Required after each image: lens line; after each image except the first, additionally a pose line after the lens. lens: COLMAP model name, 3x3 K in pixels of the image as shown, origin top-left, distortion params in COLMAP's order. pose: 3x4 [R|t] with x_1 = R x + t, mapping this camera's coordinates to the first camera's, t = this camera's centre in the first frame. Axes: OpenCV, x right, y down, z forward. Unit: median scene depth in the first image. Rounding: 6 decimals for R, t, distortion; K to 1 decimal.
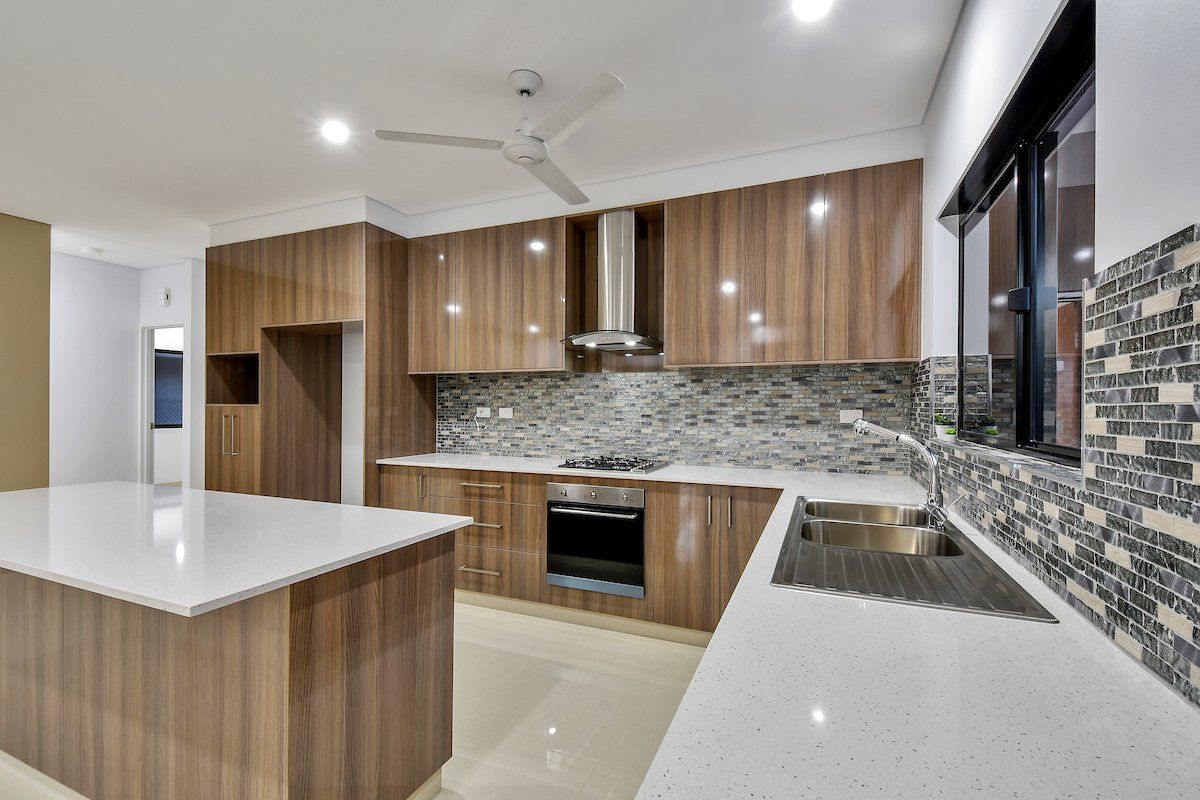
lens RADIAL K [[511.4, 0, 605.6], [0, 511.4, 407.5], [0, 0, 1]] dist [0.022686, -0.000228]
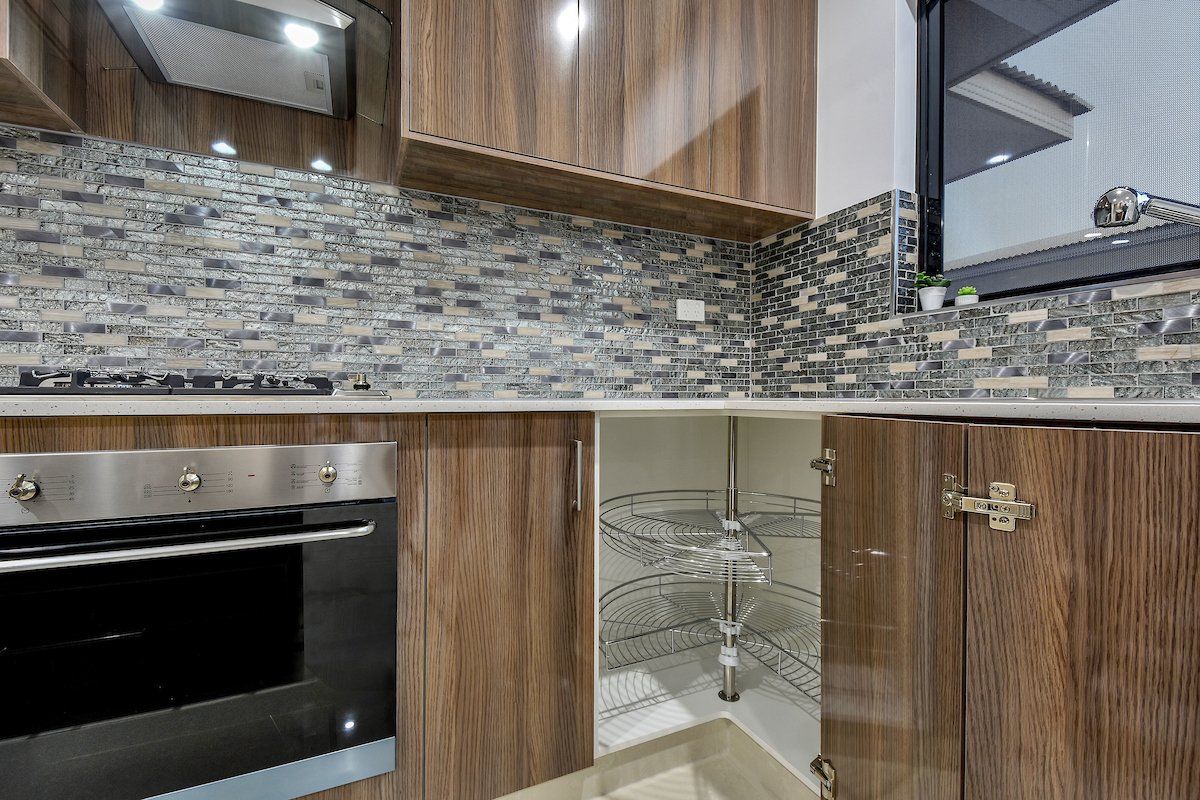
lens RADIAL K [[517.9, 0, 602.6], [0, 517.9, 398.7], [0, 0, 1]] dist [0.024146, -0.014797]
pose [[0.669796, -0.006380, 0.742518, -0.076431], [0.001708, 0.999974, 0.007051, 0.114446], [-0.742544, -0.003455, 0.669789, 0.593539]]
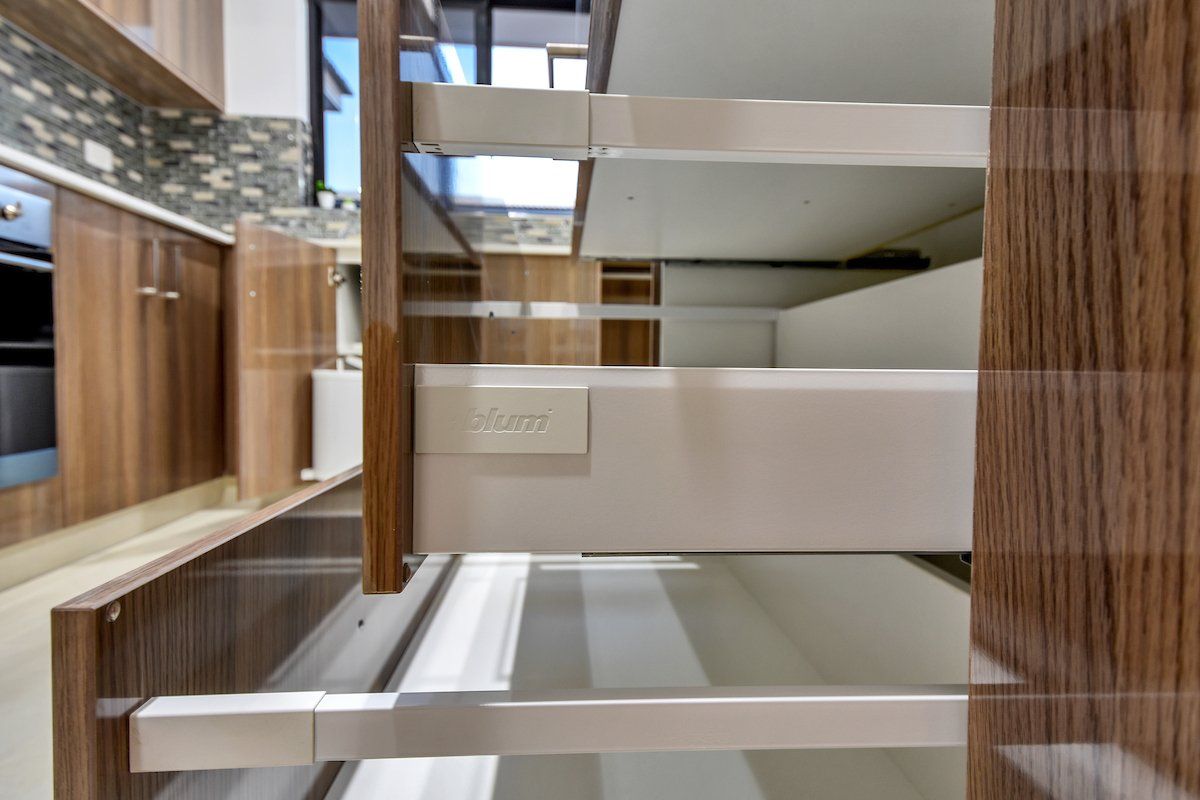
lens RADIAL K [[641.9, 0, 603.9], [0, 641.9, 403.2], [0, 0, 1]] dist [0.023182, -0.003058]
pose [[-0.460155, -0.063766, 0.885546, -0.503768], [-0.017566, 0.997876, 0.062727, 0.241013], [-0.887665, 0.013309, -0.460298, 0.755827]]
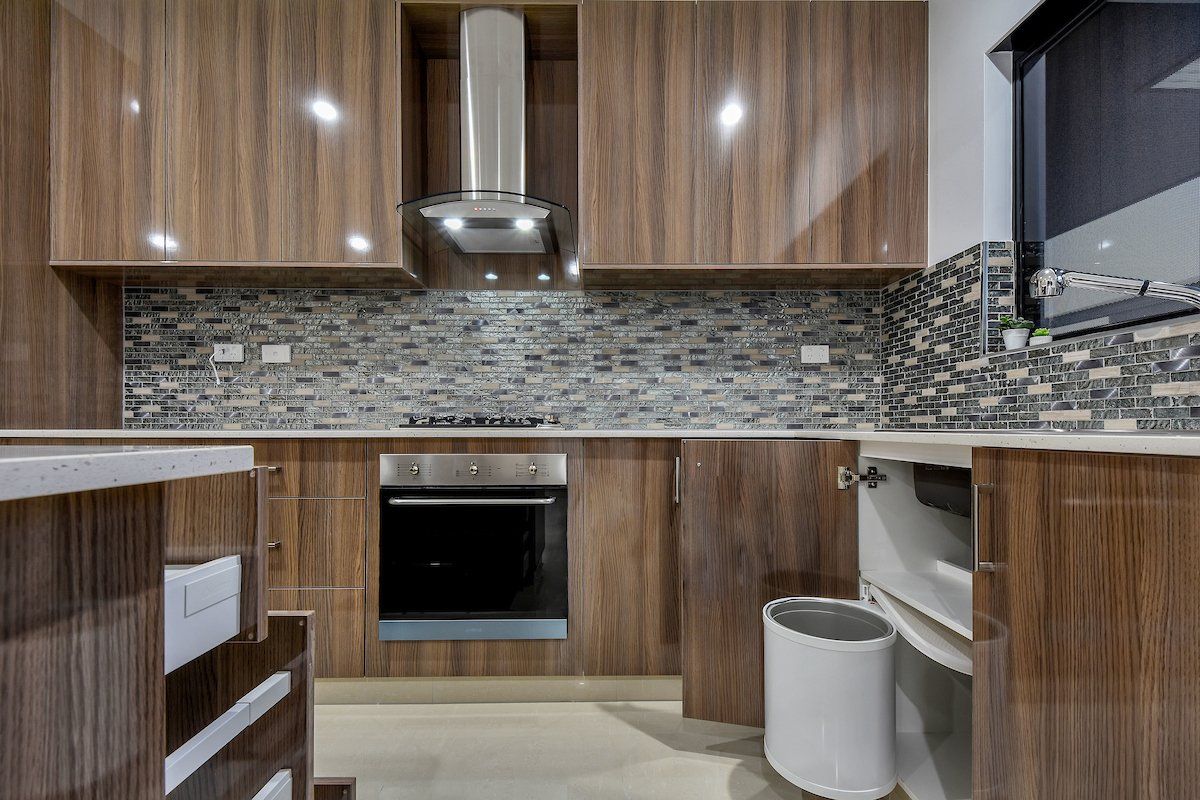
lens RADIAL K [[517.9, 0, 600.6], [0, 517.9, 427.2], [0, 0, 1]] dist [0.024146, -0.014797]
pose [[0.918573, -0.005435, 0.395214, -0.111293], [0.004826, 0.999985, 0.002535, 0.112565], [-0.395222, -0.000421, 0.918586, 0.383375]]
